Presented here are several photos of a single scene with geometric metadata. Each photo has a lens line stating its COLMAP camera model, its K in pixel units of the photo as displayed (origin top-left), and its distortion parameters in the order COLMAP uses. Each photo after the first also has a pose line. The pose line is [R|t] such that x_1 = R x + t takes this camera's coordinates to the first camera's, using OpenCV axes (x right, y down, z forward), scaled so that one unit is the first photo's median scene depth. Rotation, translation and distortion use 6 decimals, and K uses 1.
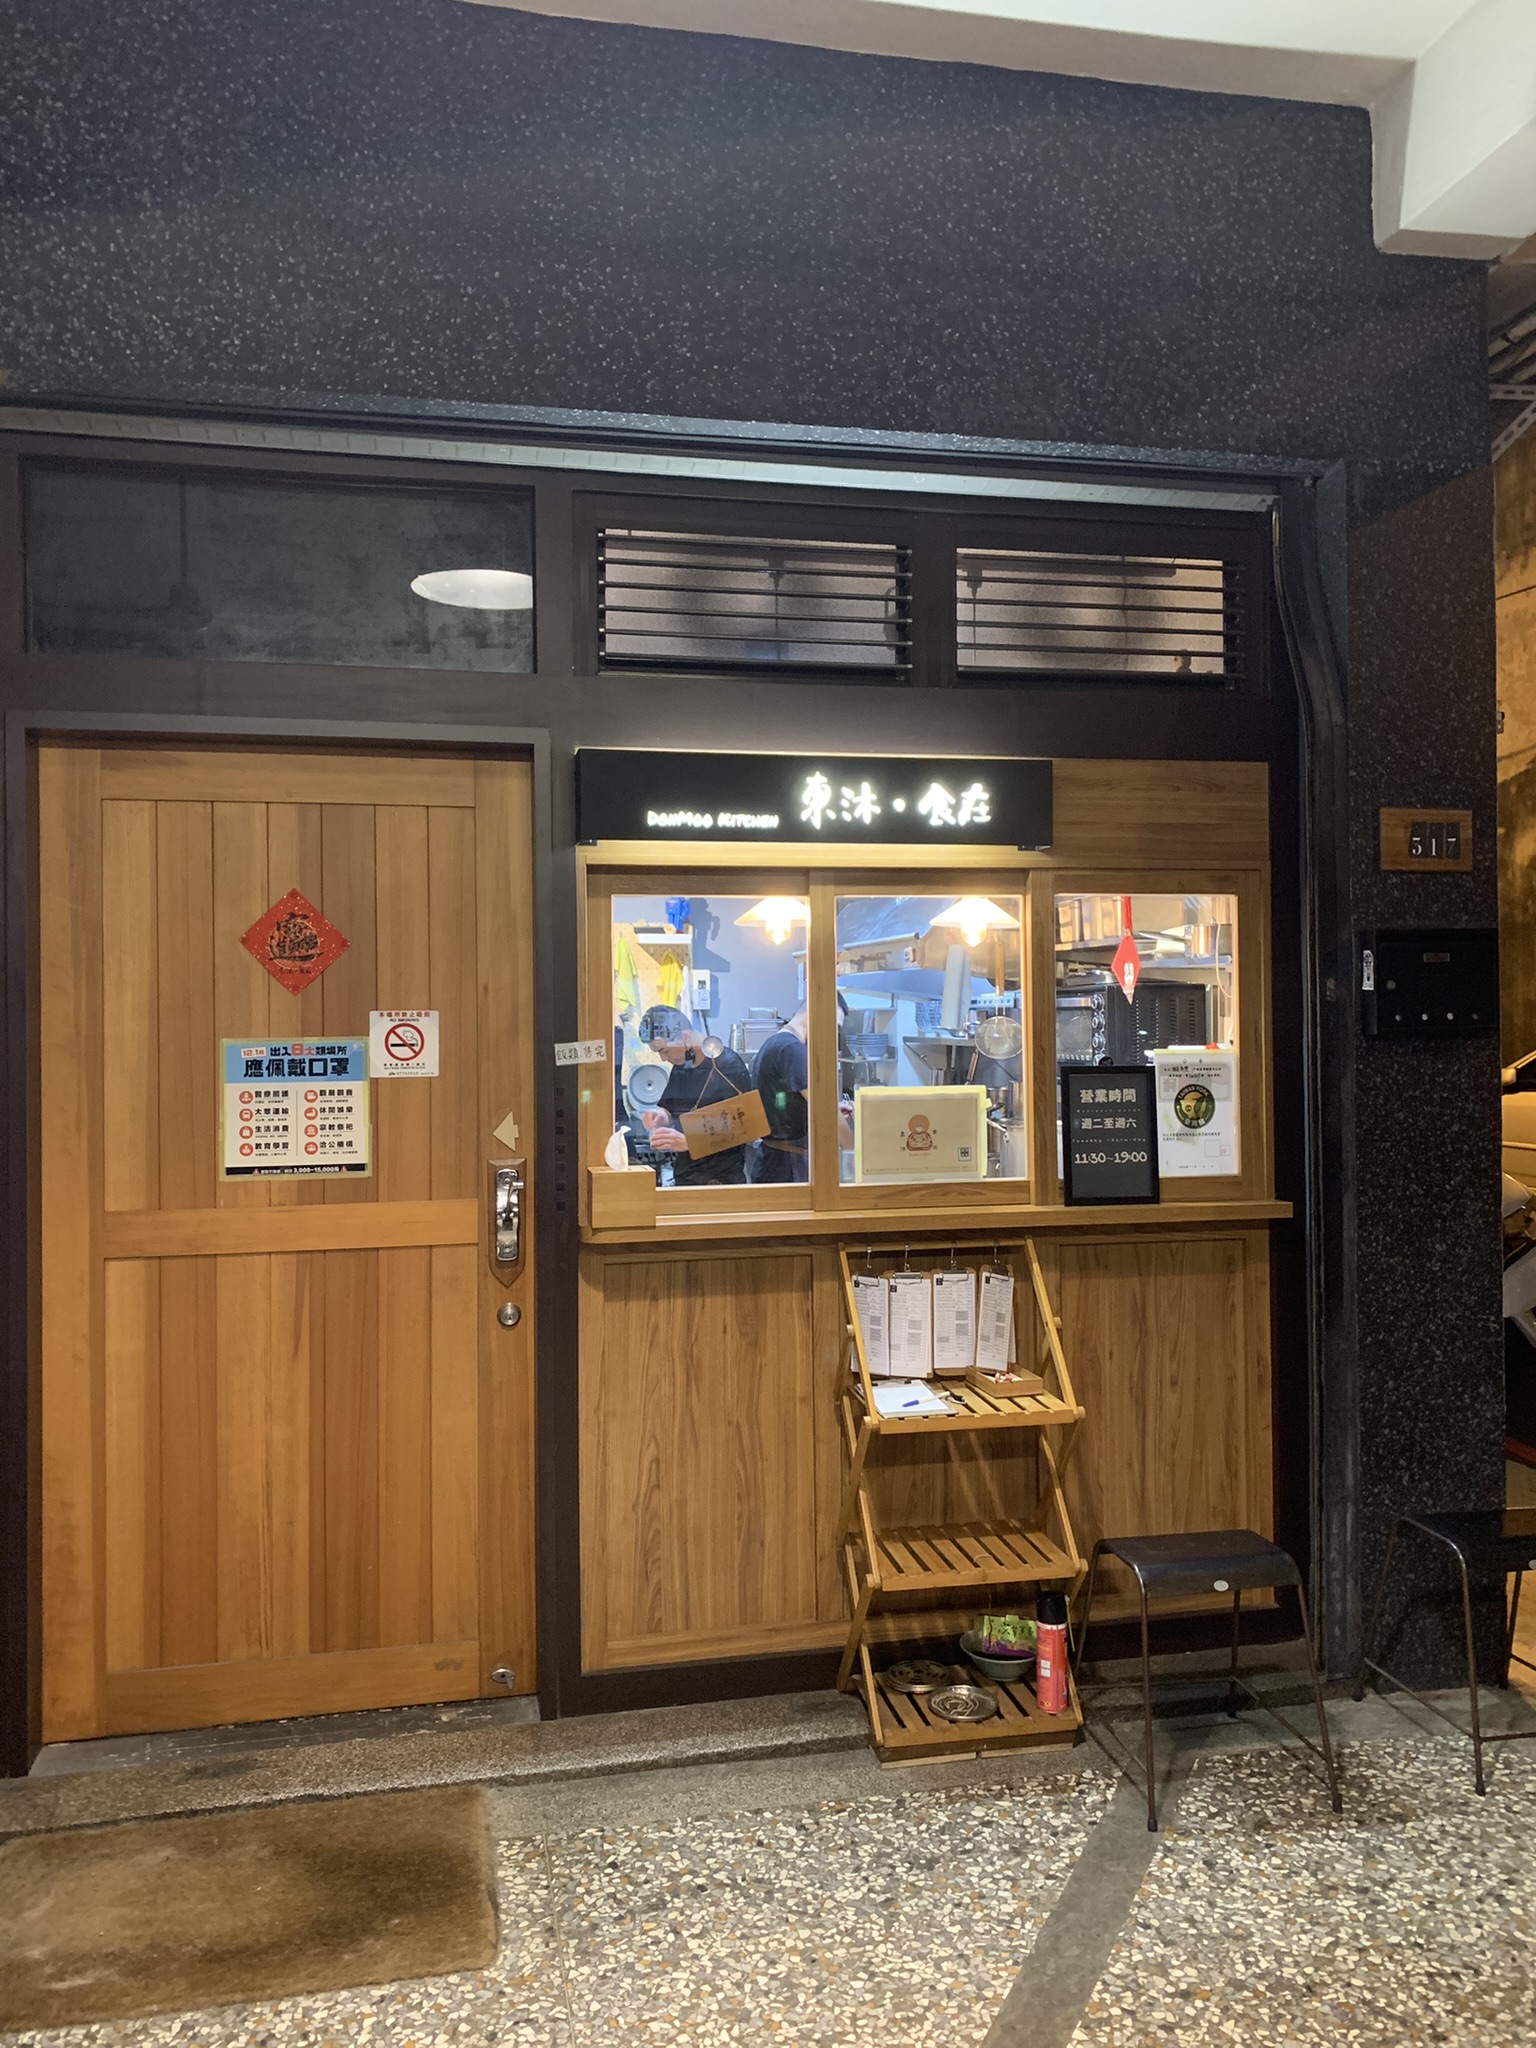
lens RADIAL K [[1531.3, 0, 768.0], [0, 1531.3, 1024.0], [0, 0, 1]] dist [0.046221, -0.159390]
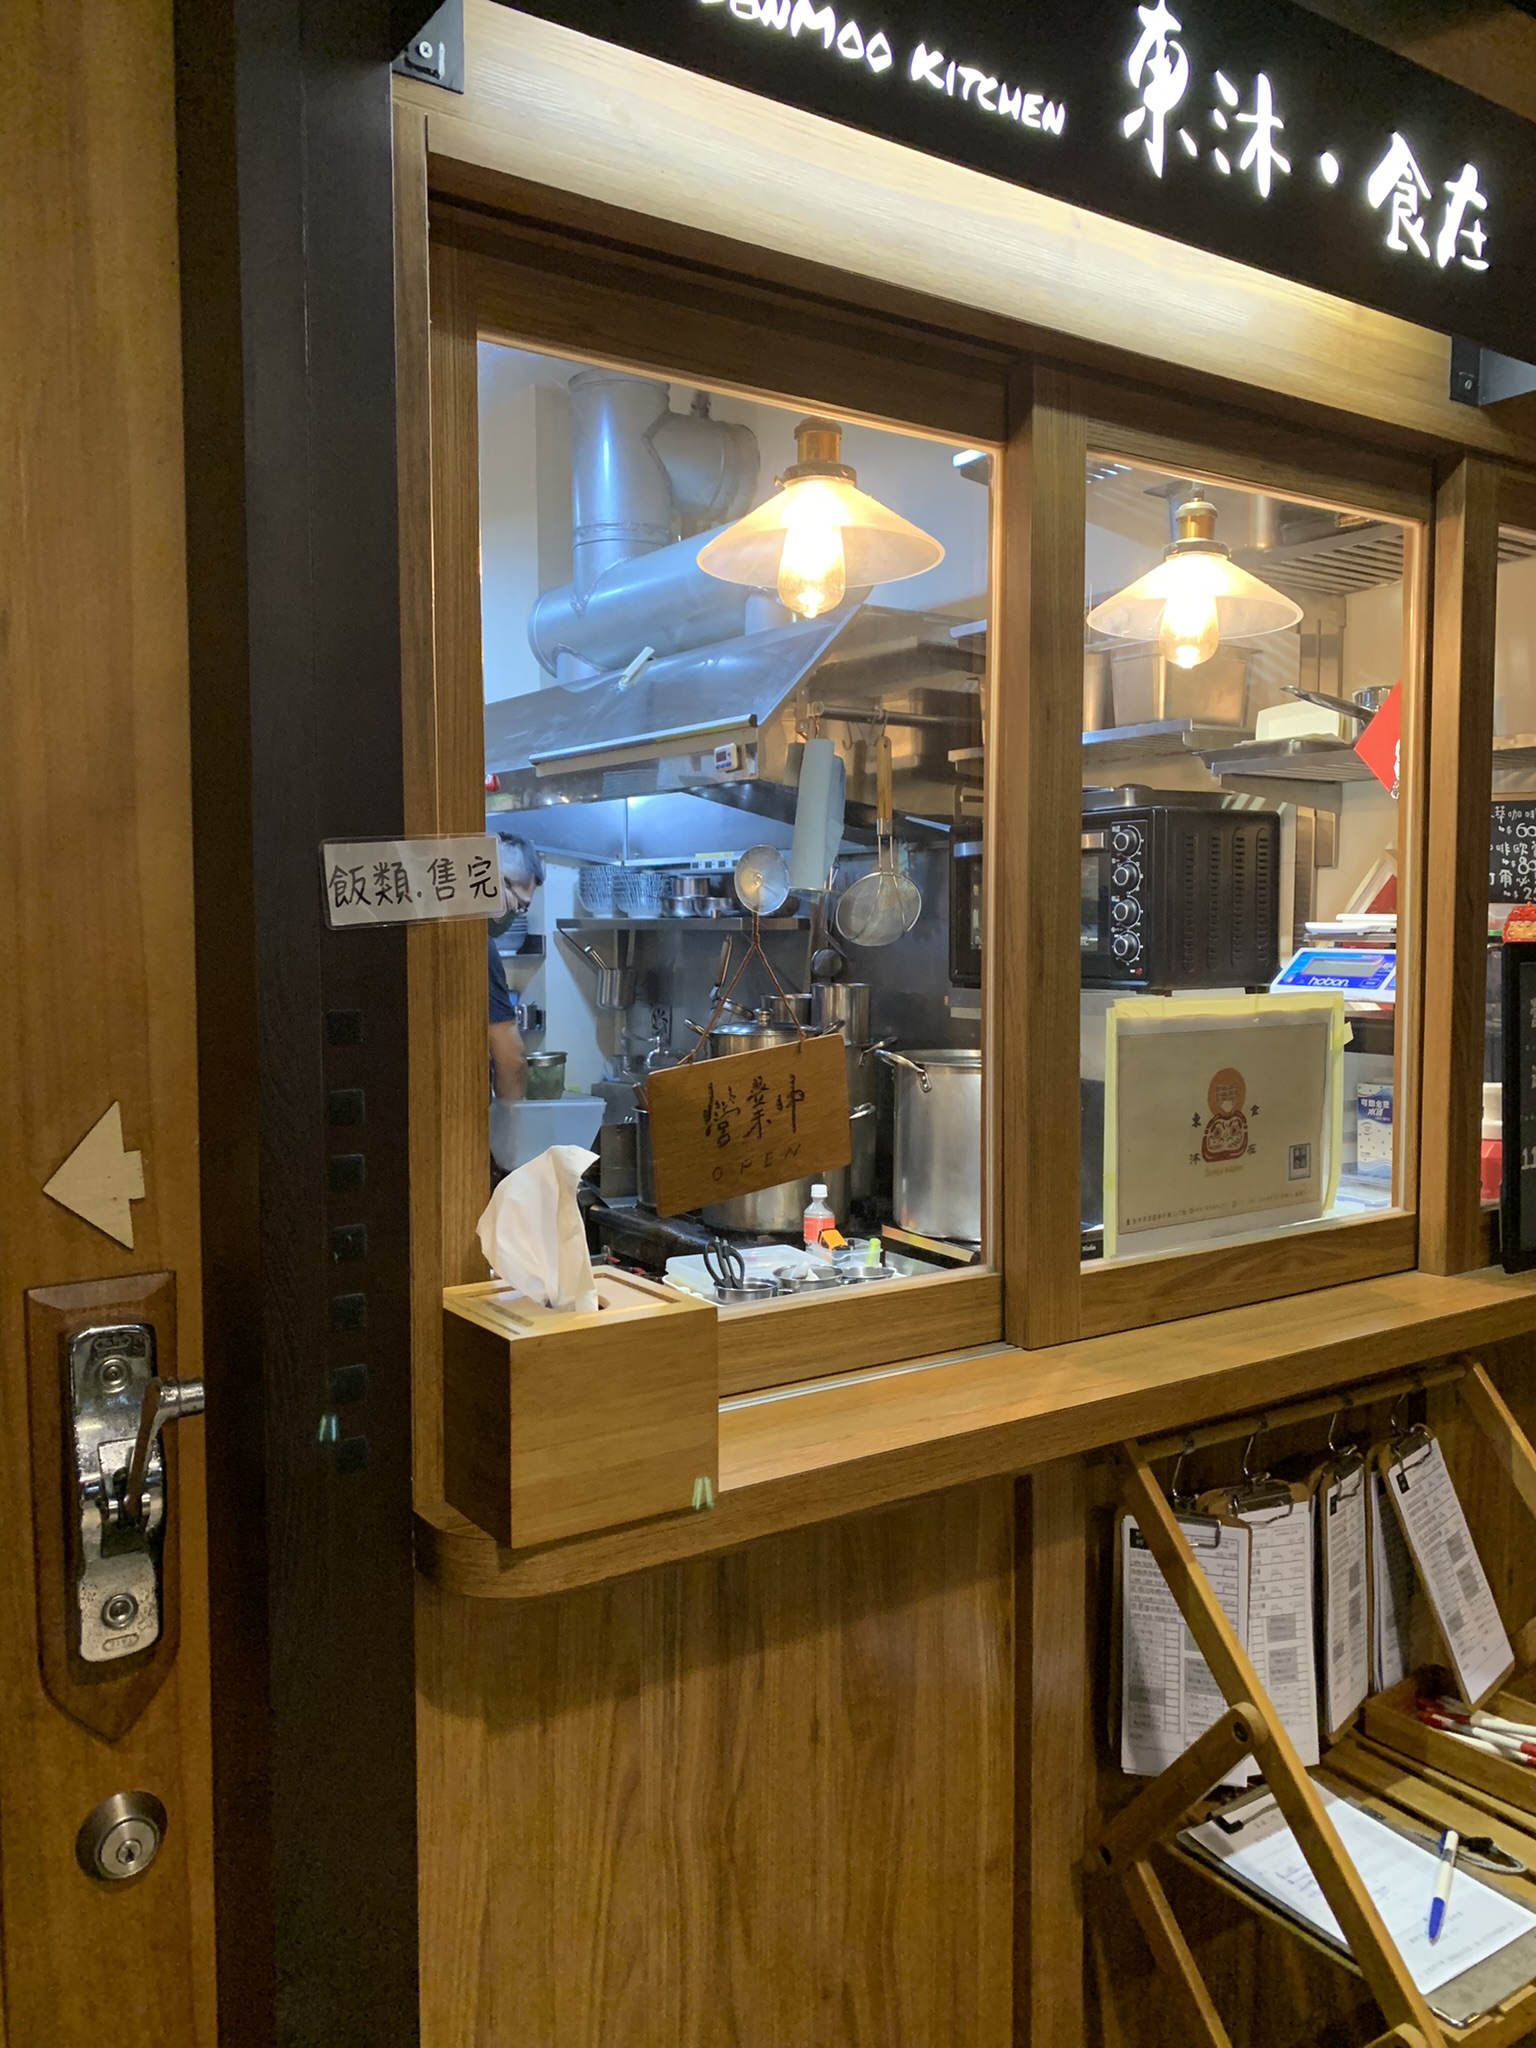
lens RADIAL K [[1552.4, 0, 734.2], [0, 1552.4, 1034.7], [0, 0, 1]] dist [0.001835, -0.006670]
pose [[0.933699, -0.018842, 0.357562, -0.162817], [-0.005206, 0.997795, 0.066174, 0.026599], [-0.358020, -0.063648, 0.931542, 0.707776]]
